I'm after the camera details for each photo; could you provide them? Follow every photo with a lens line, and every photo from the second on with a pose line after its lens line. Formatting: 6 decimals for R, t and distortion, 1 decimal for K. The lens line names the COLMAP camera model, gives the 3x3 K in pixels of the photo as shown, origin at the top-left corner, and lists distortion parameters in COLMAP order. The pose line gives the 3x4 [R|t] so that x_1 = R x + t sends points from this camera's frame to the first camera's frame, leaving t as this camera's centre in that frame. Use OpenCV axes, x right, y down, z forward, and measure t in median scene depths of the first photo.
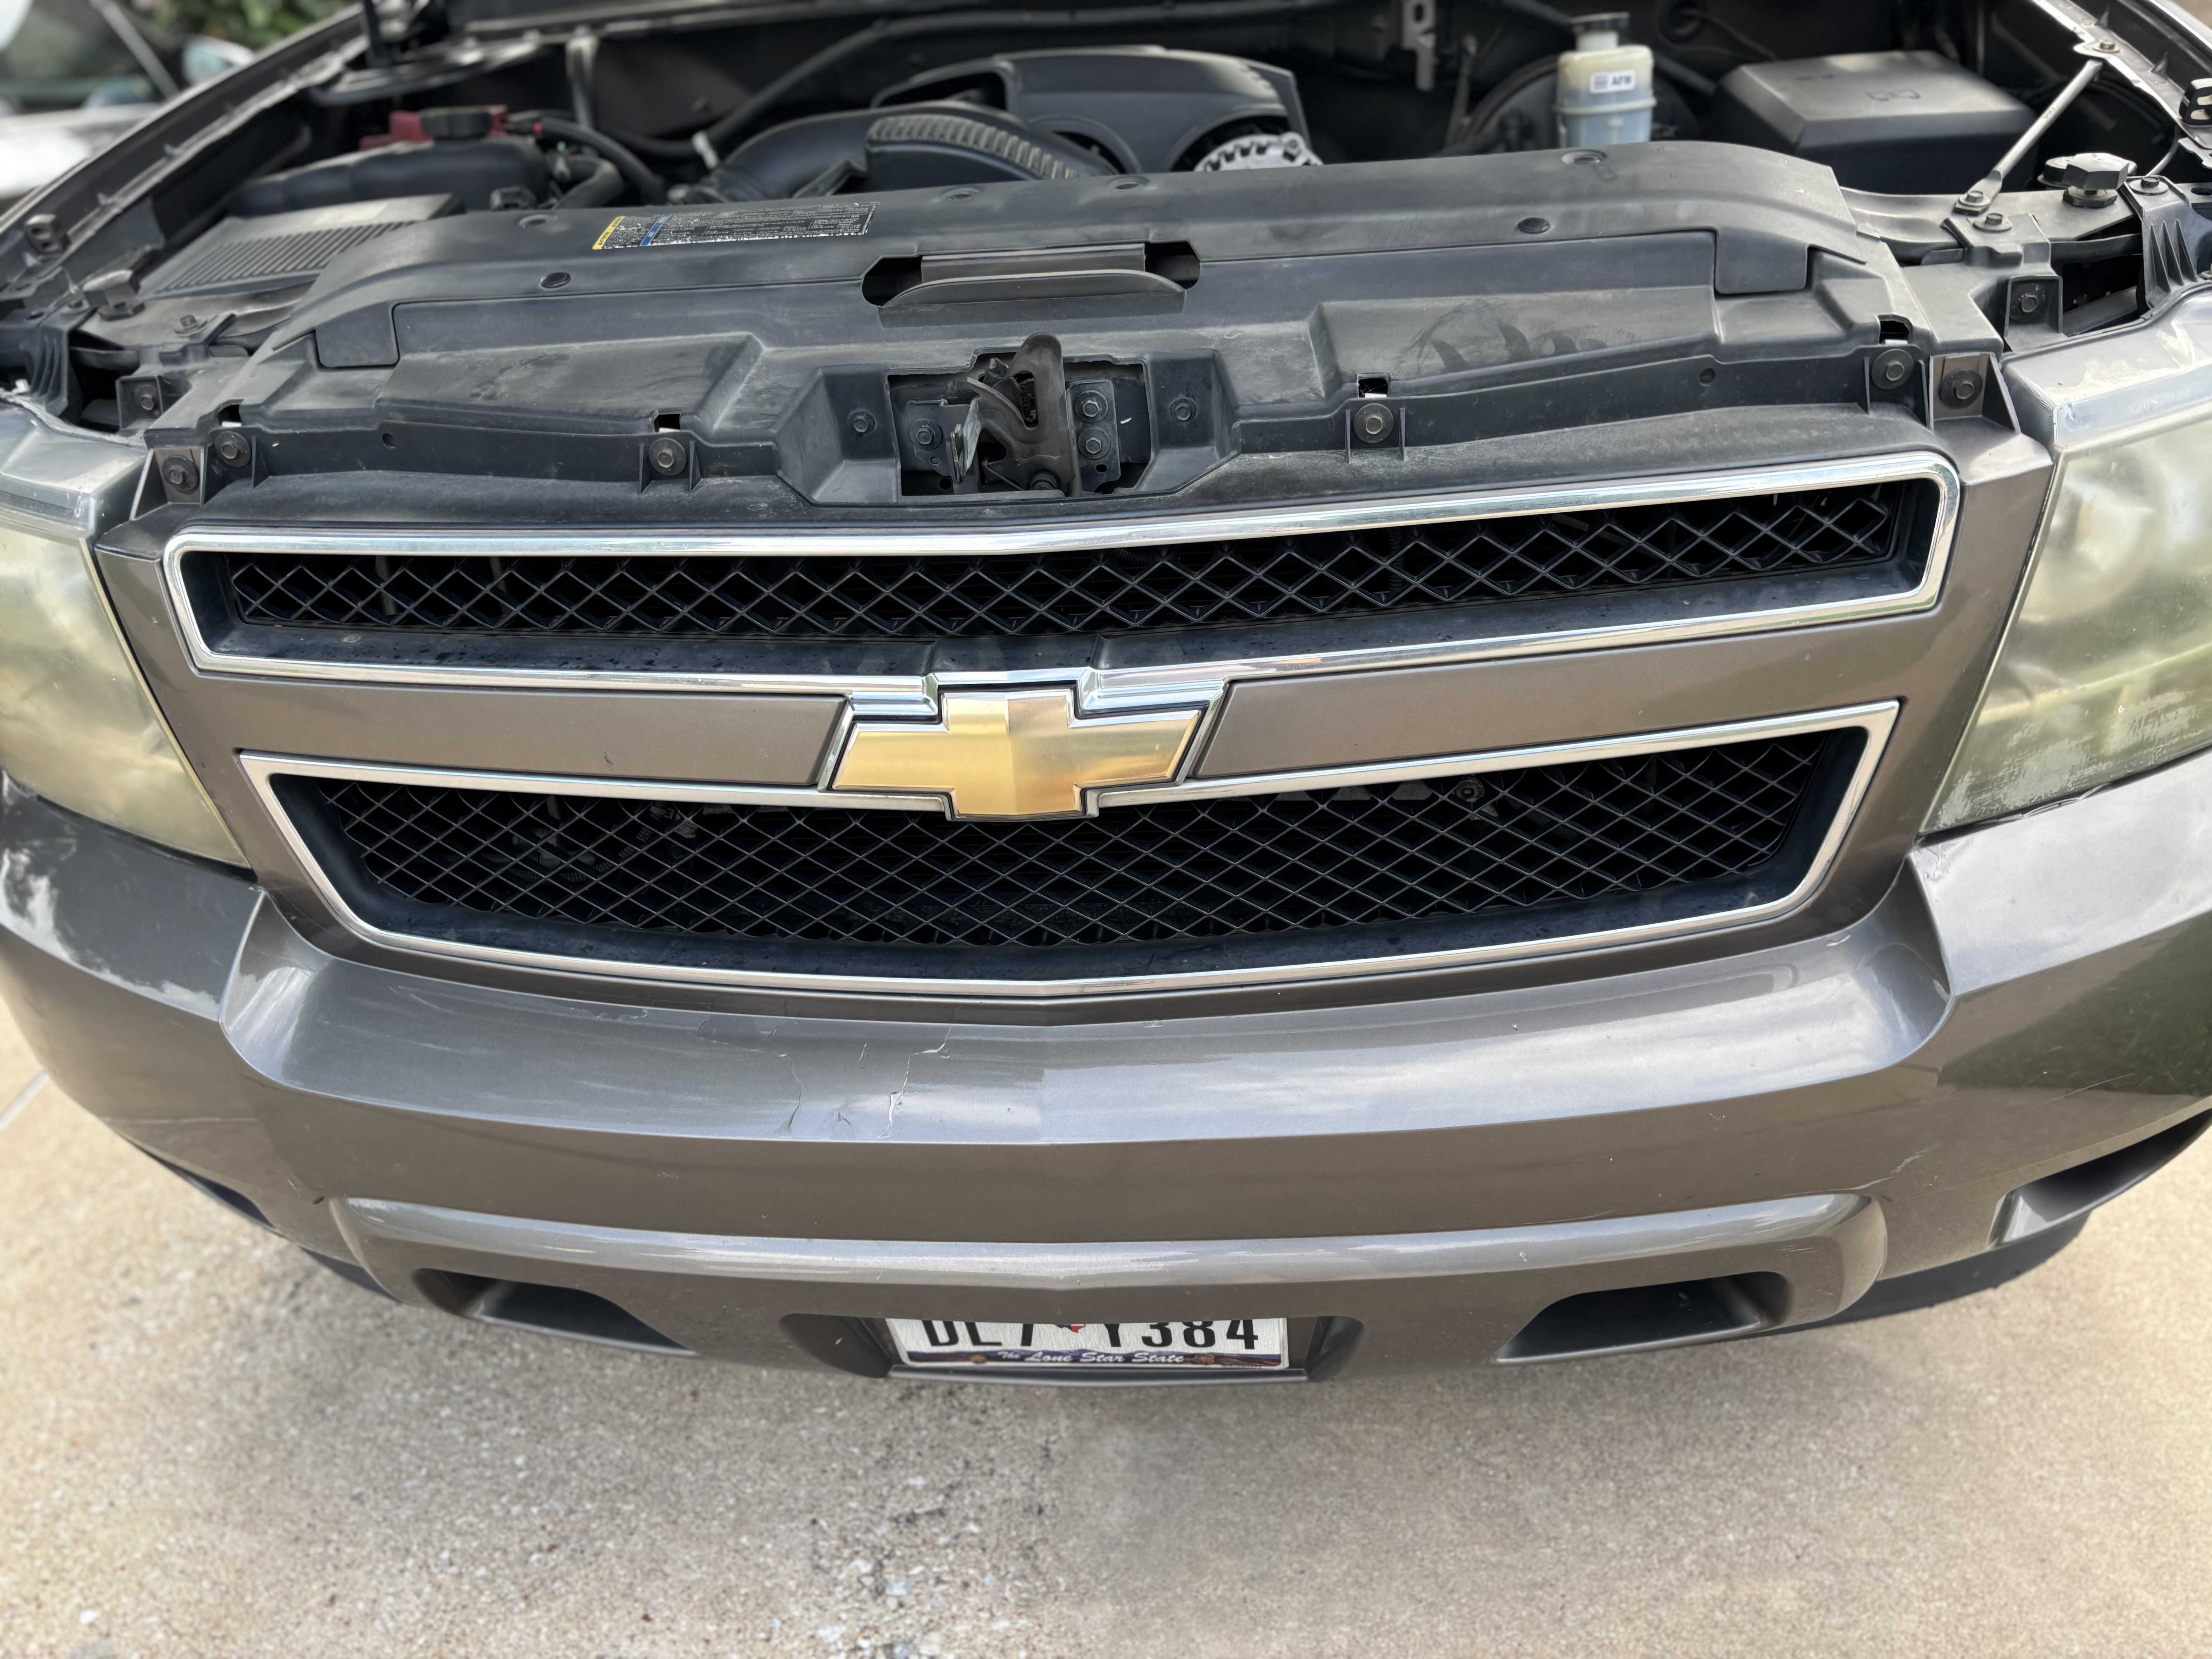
lens RADIAL K [[1673.3, 0, 1114.2], [0, 1673.3, 866.8], [0, 0, 1]] dist [0.062479, -0.079877]
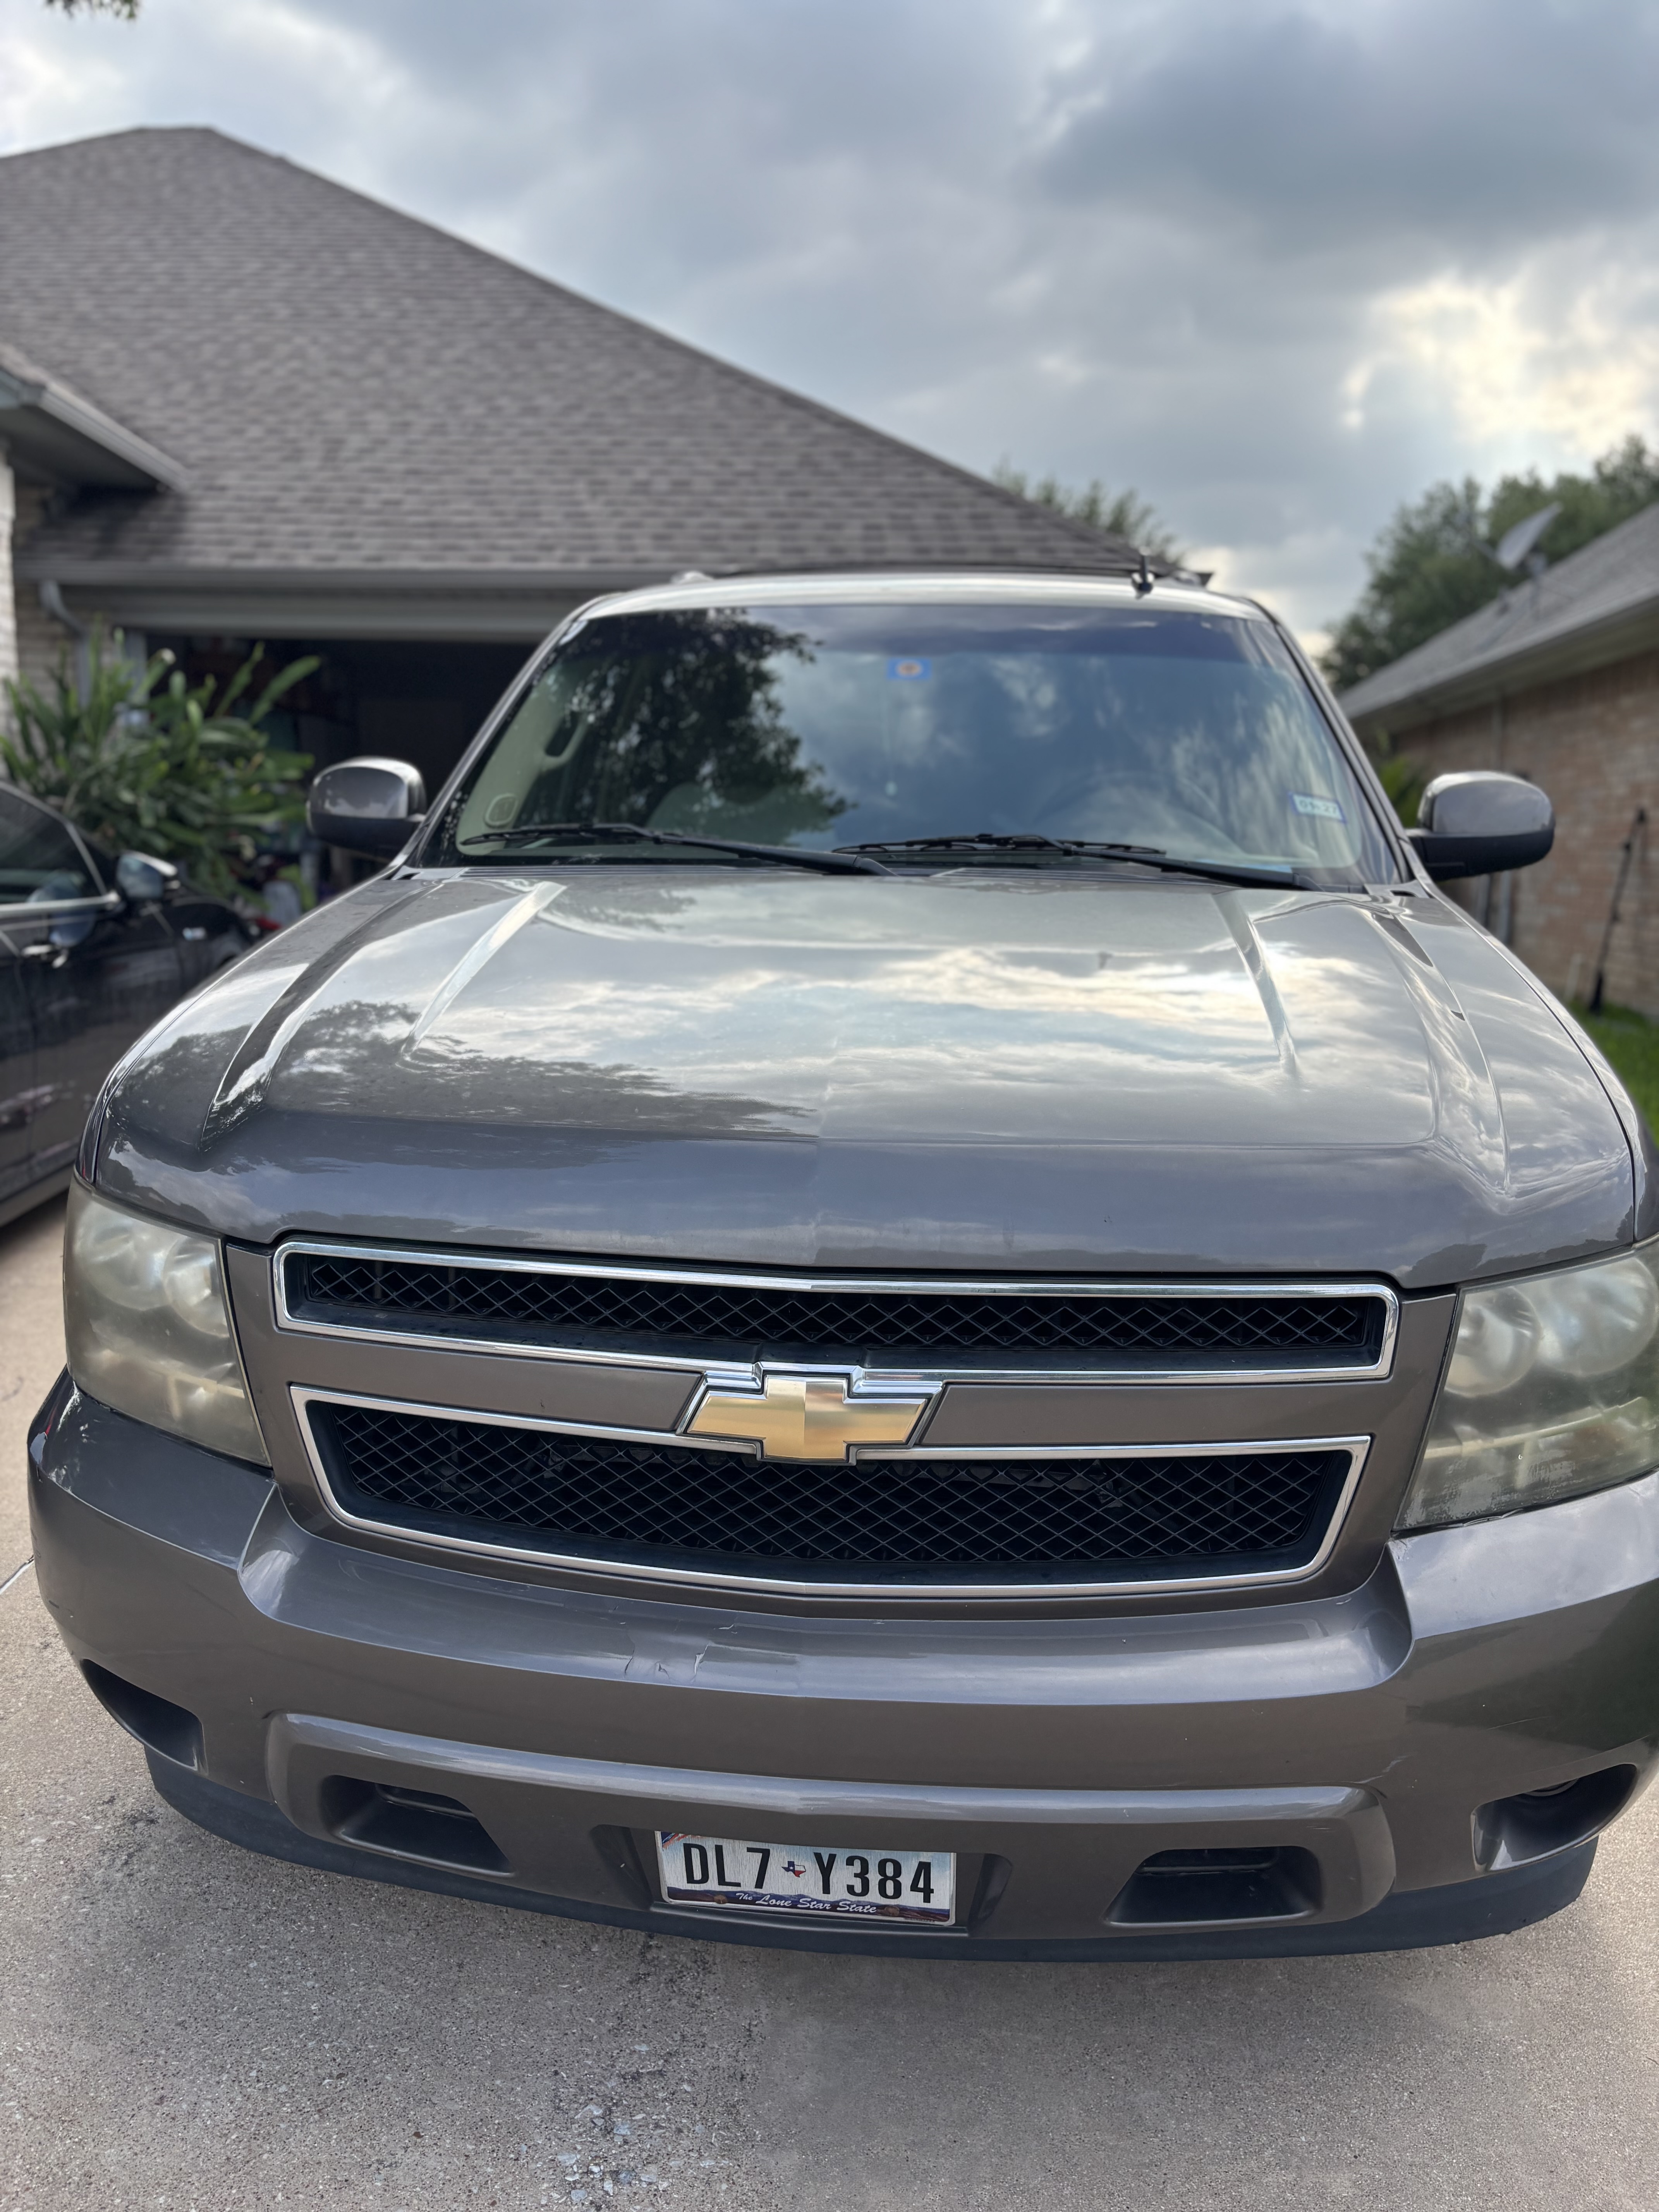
lens RADIAL K [[1673.3, 0, 829.5], [0, 1673.3, 1106.0], [0, 0, 1]] dist [0.062479, -0.079877]
pose [[0.996548, 0.082943, 0.003619, -0.046249], [-0.077768, 0.947854, -0.309072, 0.094701], [-0.029065, 0.307724, 0.951032, -0.400027]]
